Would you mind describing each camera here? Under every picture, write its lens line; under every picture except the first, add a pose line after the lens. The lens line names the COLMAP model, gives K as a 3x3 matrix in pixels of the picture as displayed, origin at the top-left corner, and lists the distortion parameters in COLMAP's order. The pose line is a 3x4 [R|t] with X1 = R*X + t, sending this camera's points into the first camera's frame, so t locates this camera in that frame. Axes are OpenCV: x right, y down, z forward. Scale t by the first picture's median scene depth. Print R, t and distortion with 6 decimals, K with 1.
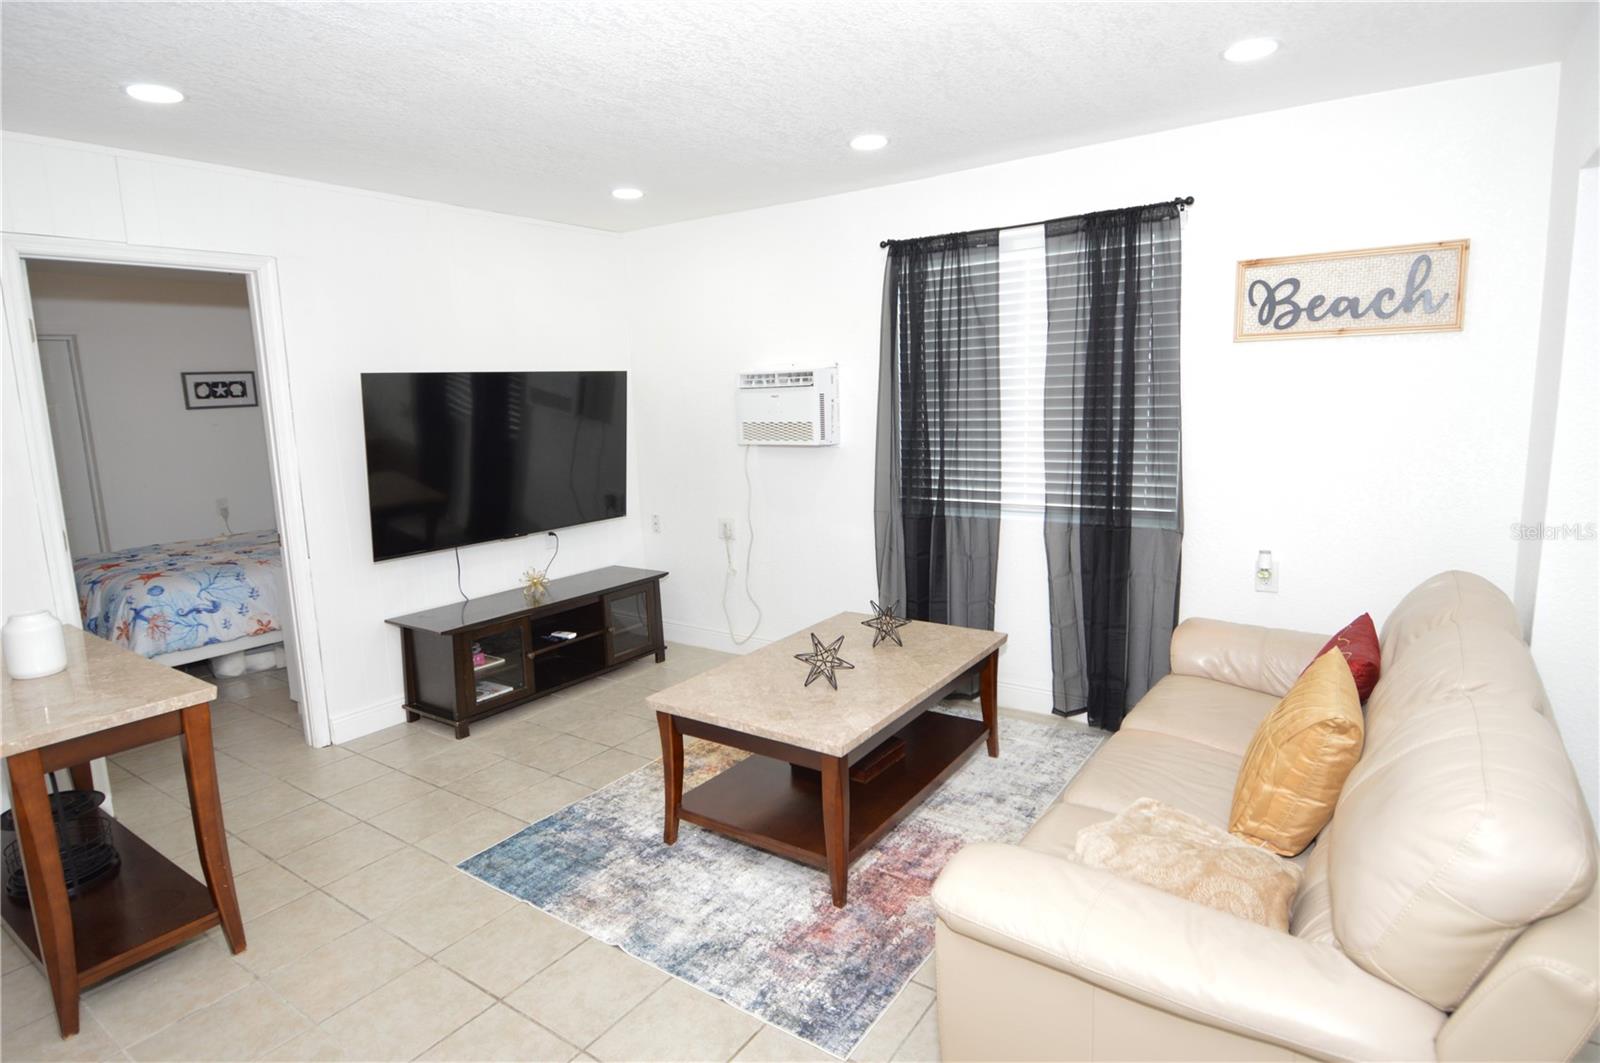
lens RADIAL K [[847.9, 0, 804.1], [0, 847.9, 524.4], [0, 0, 1]] dist [0.022289, -0.032168]
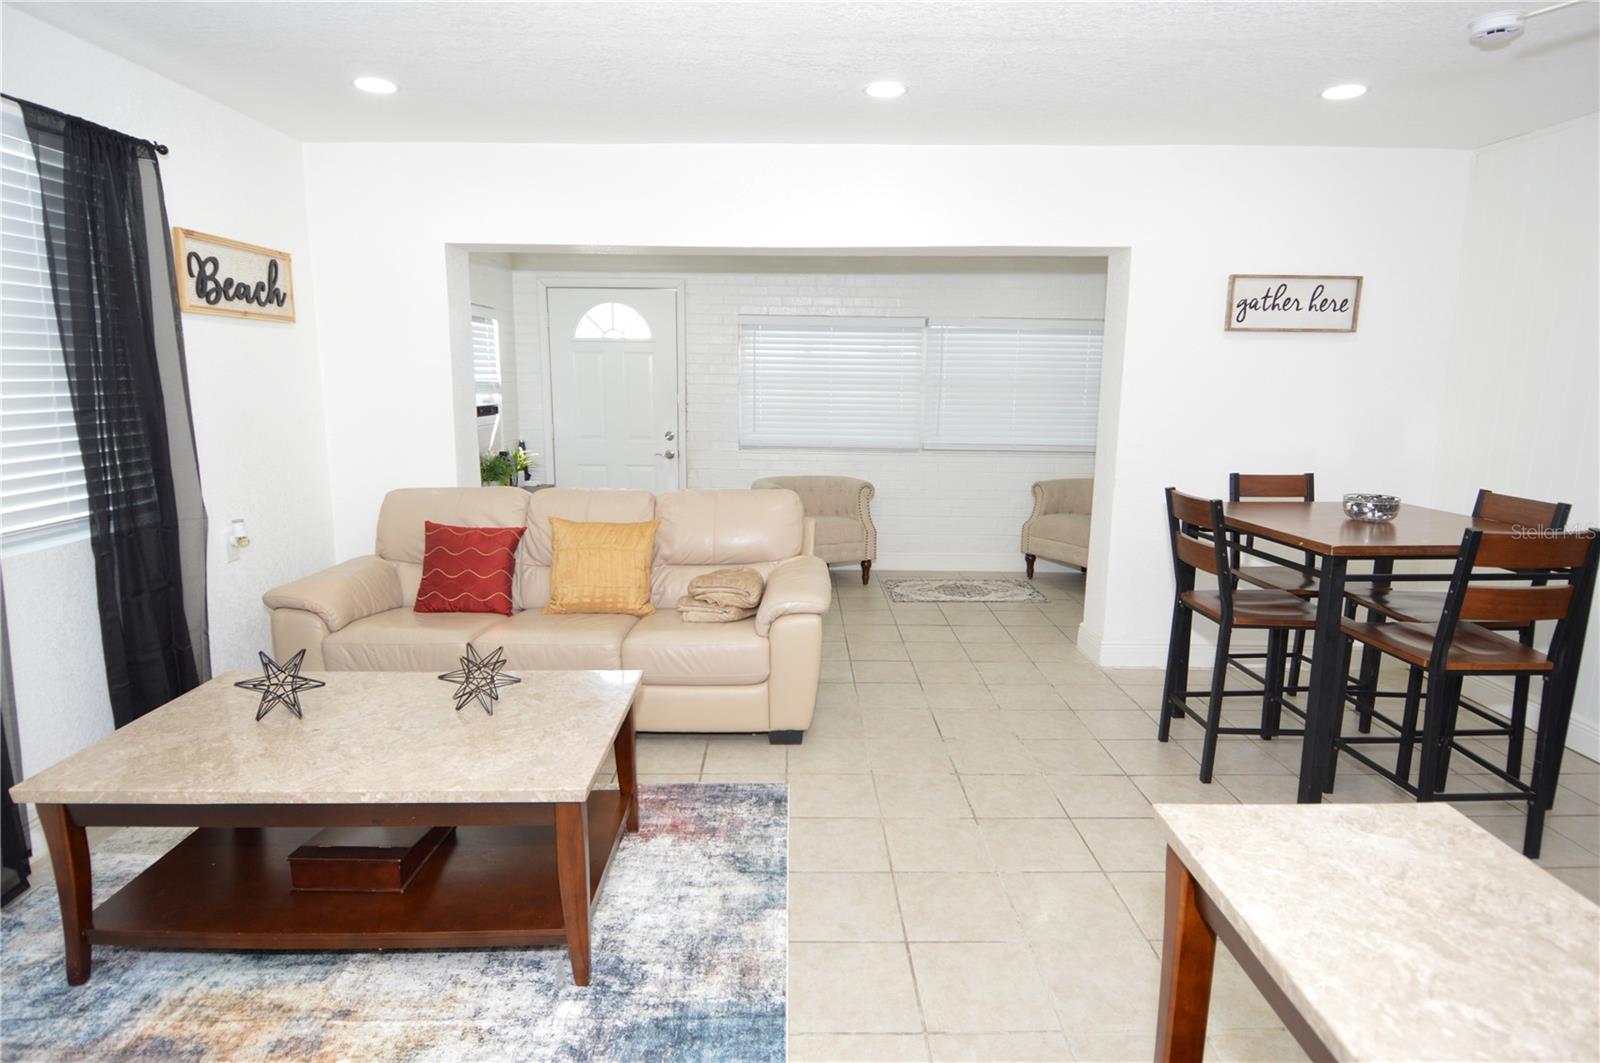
lens RADIAL K [[847.9, 0, 804.1], [0, 847.9, 524.4], [0, 0, 1]] dist [0.022289, -0.032168]
pose [[-0.579579, -0.112772, 0.807076, -0.724713], [0.137363, 0.962688, 0.233159, -0.115229], [-0.803256, 0.245996, -0.542463, 1.056905]]
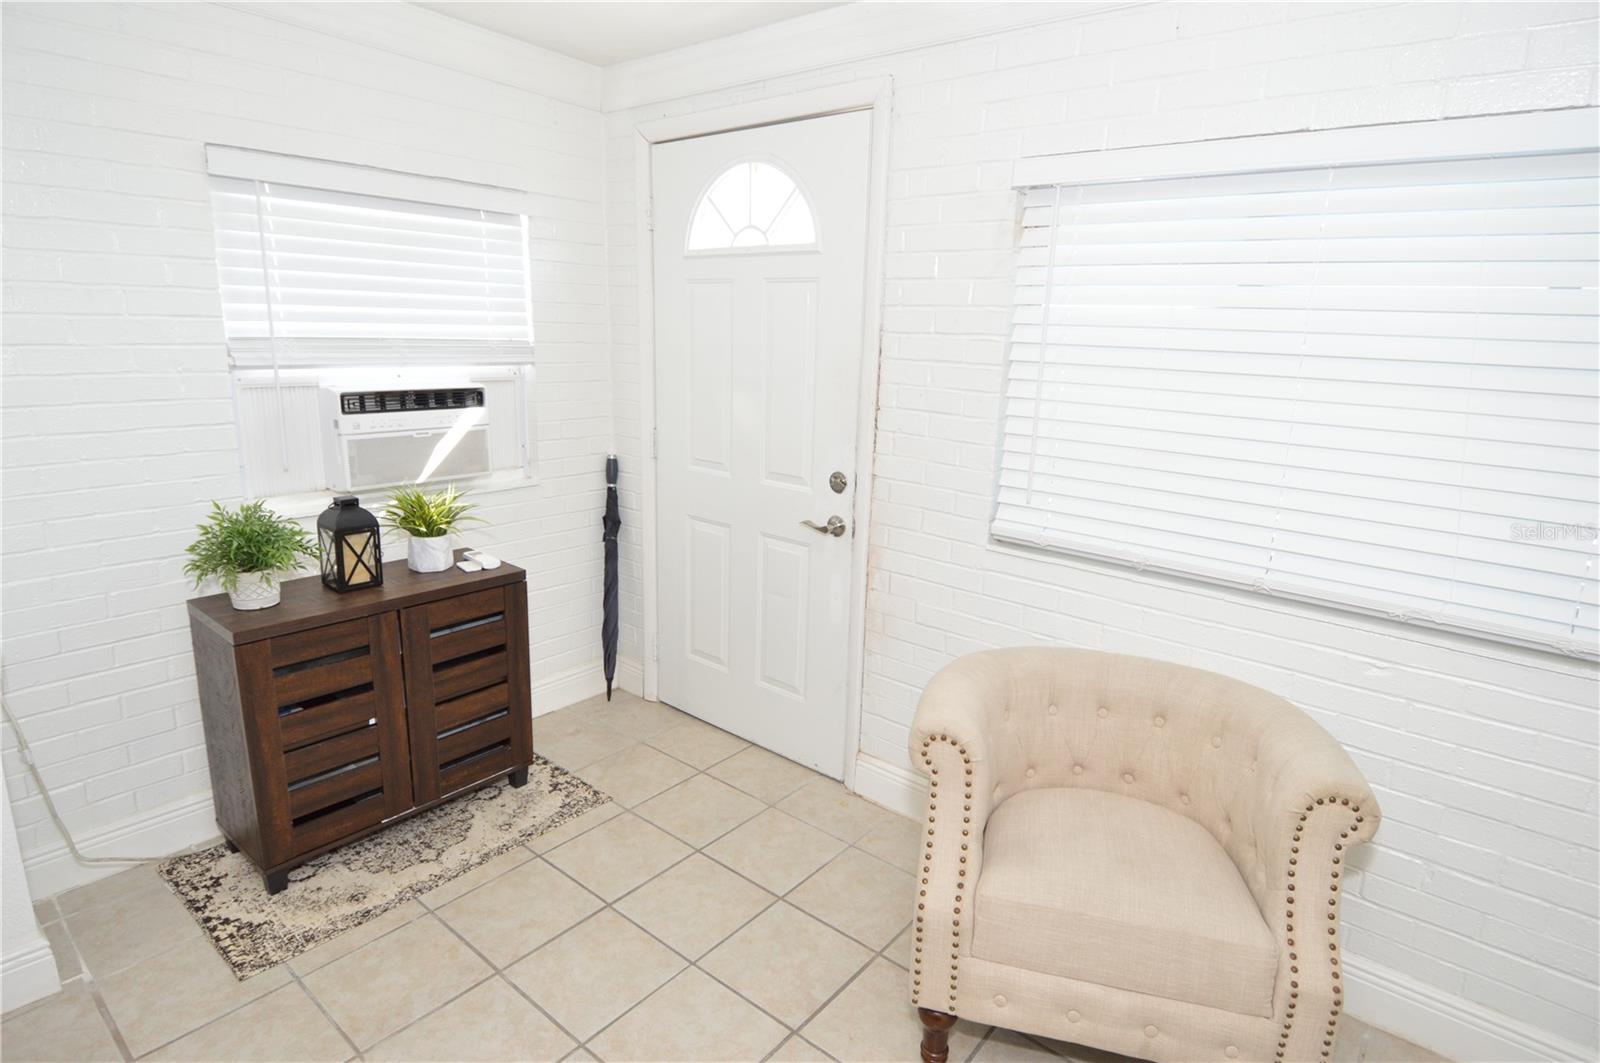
lens RADIAL K [[847.9, 0, 804.1], [0, 847.9, 524.4], [0, 0, 1]] dist [0.022289, -0.032168]
pose [[0.080103, -0.192334, 0.978055, 0.266199], [0.124043, 0.975504, 0.181673, -0.008807], [-0.989038, 0.106769, 0.101999, 0.134329]]
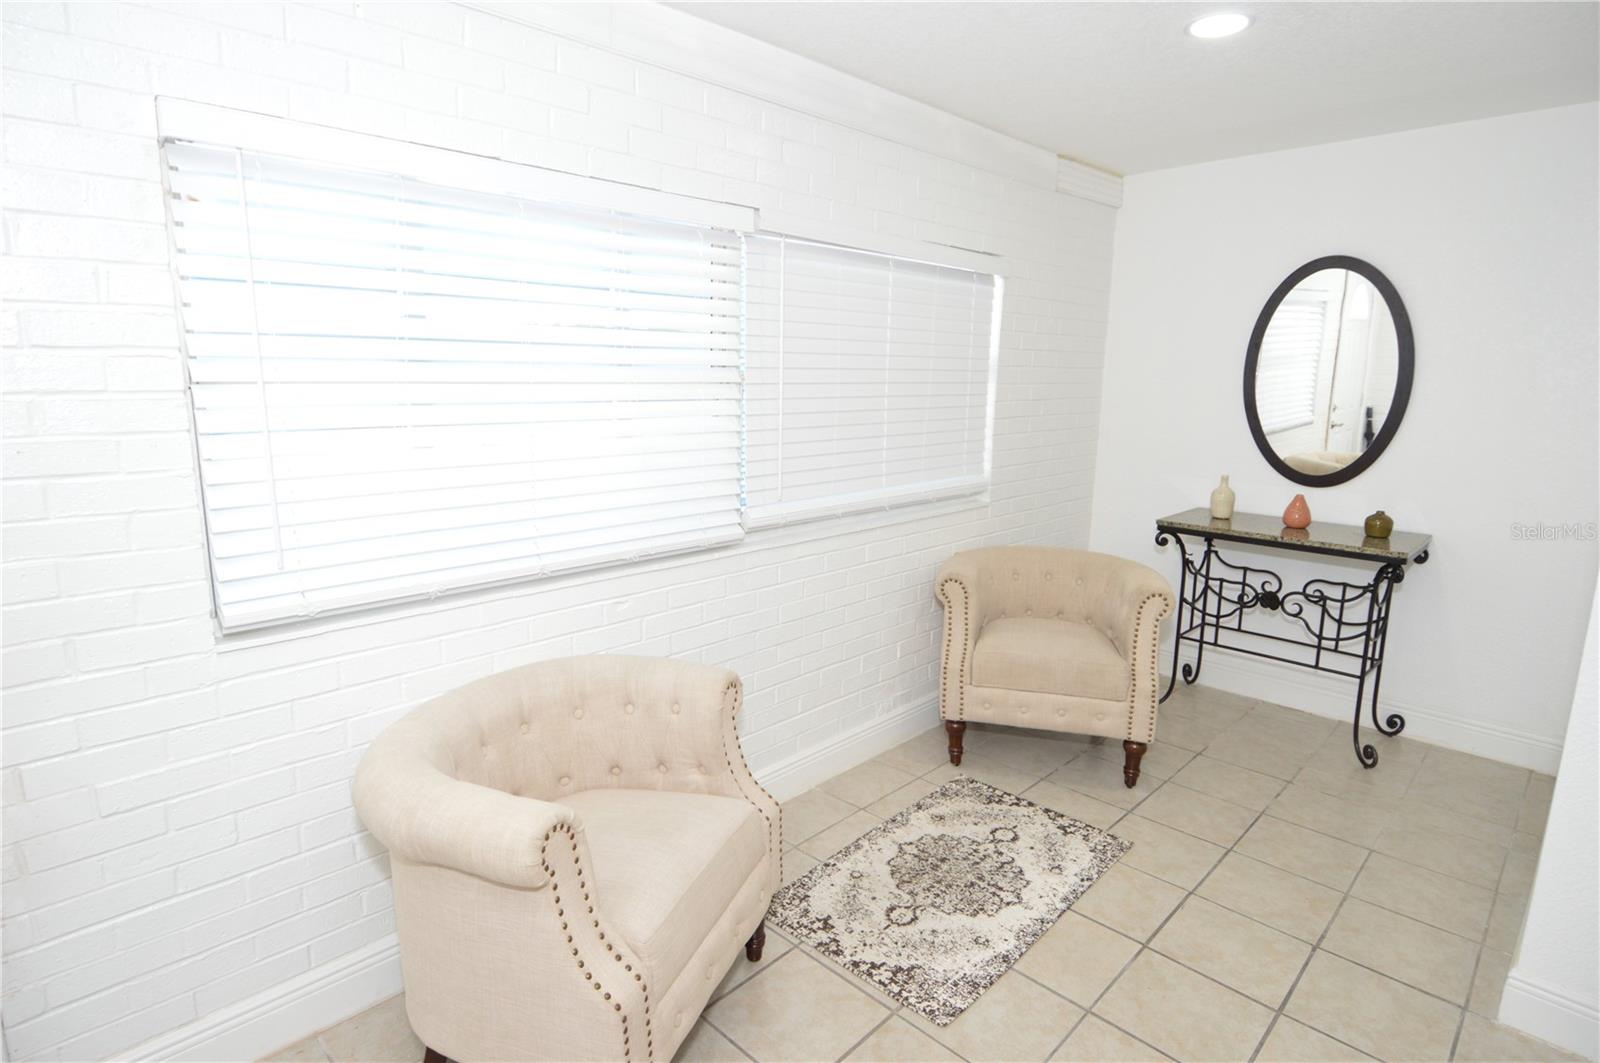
lens RADIAL K [[847.9, 0, 804.1], [0, 847.9, 524.4], [0, 0, 1]] dist [0.022289, -0.032168]
pose [[-0.987078, -0.013269, 0.159693, 0.560673], [0.041467, 0.941471, 0.334535, -0.065197], [-0.154785, 0.336834, -0.928754, 0.451543]]
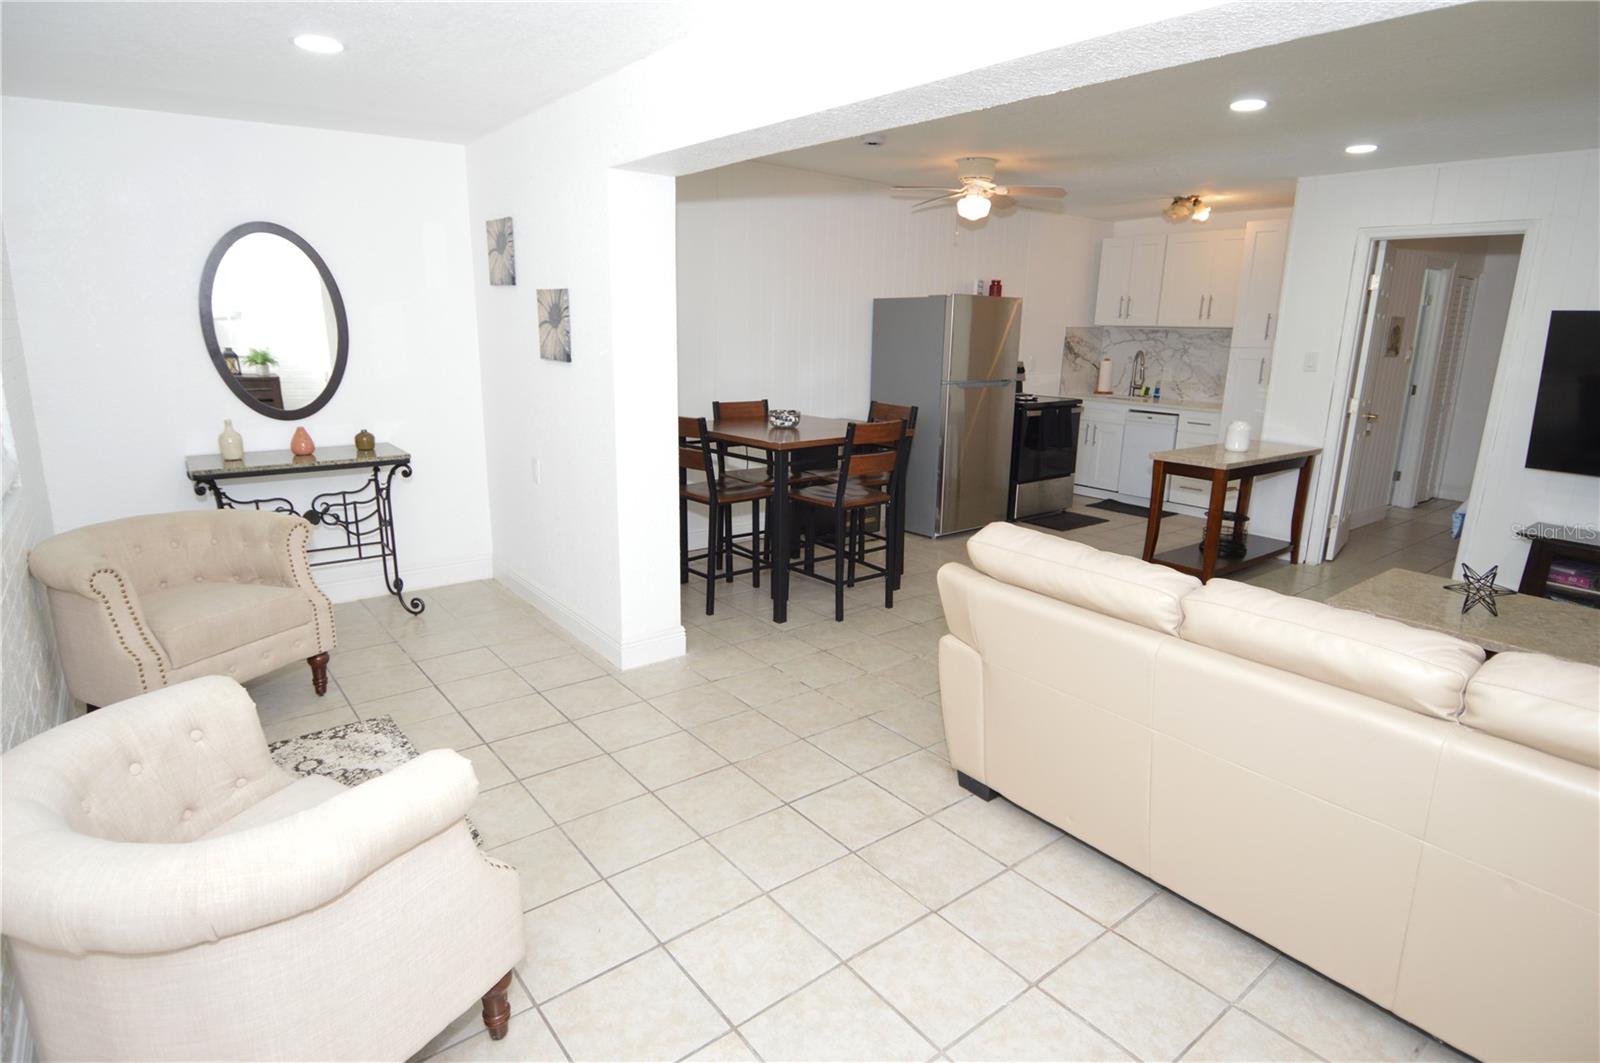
lens RADIAL K [[847.9, 0, 804.1], [0, 847.9, 524.4], [0, 0, 1]] dist [0.022289, -0.032168]
pose [[-0.281572, 0.244324, -0.927913, 1.122540], [-0.165310, 0.940229, 0.297729, -0.084396], [0.945193, 0.237225, -0.224353, 0.384551]]
